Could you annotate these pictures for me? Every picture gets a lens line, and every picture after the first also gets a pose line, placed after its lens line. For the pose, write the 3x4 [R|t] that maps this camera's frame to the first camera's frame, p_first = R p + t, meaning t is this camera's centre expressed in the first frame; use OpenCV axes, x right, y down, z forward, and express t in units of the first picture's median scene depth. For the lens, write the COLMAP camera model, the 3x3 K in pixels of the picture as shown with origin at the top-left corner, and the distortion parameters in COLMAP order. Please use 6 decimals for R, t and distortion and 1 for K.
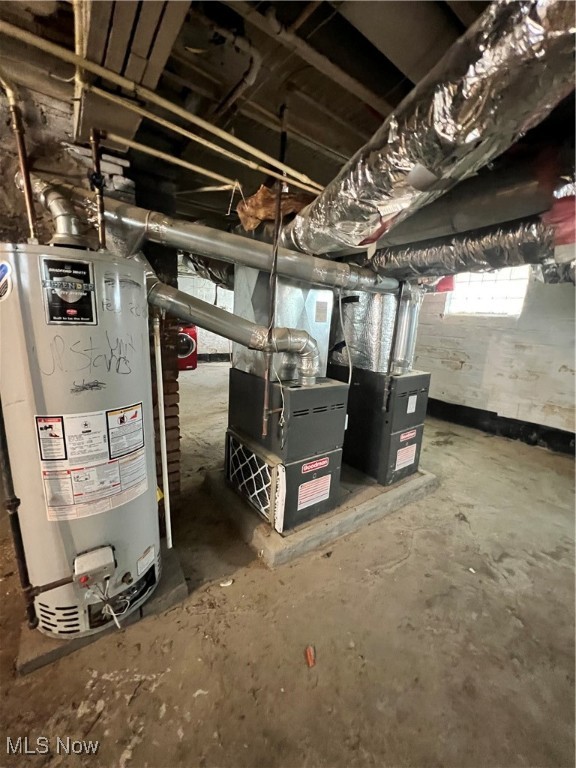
lens RADIAL K [[306.4, 0, 288.9], [0, 306.4, 385.9], [0, 0, 1]] dist [-0.000436, -0.000024]
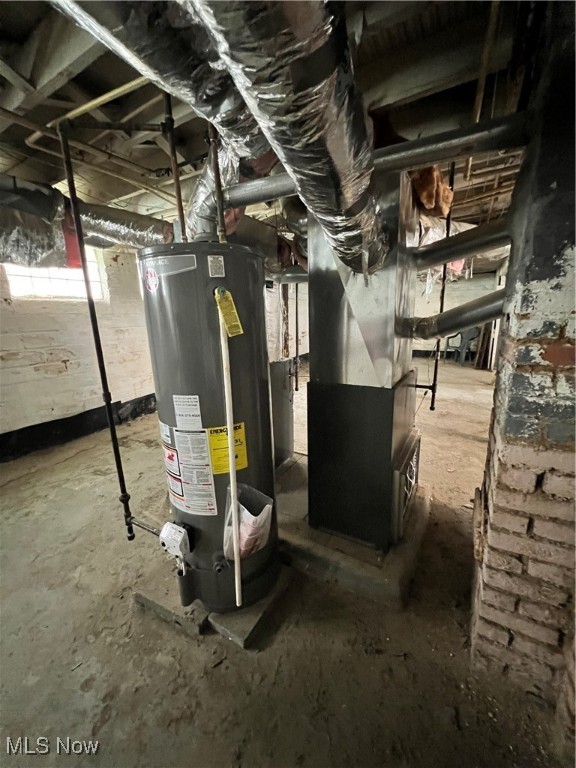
lens RADIAL K [[306.4, 0, 288.0], [0, 306.4, 383.5], [0, 0, 1]] dist [-0.000436, -0.000024]
pose [[-0.396949, -0.254820, 0.881759, -0.389401], [0.193763, 0.915772, 0.351877, -0.205511], [-0.897155, 0.310530, -0.314140, 0.812379]]
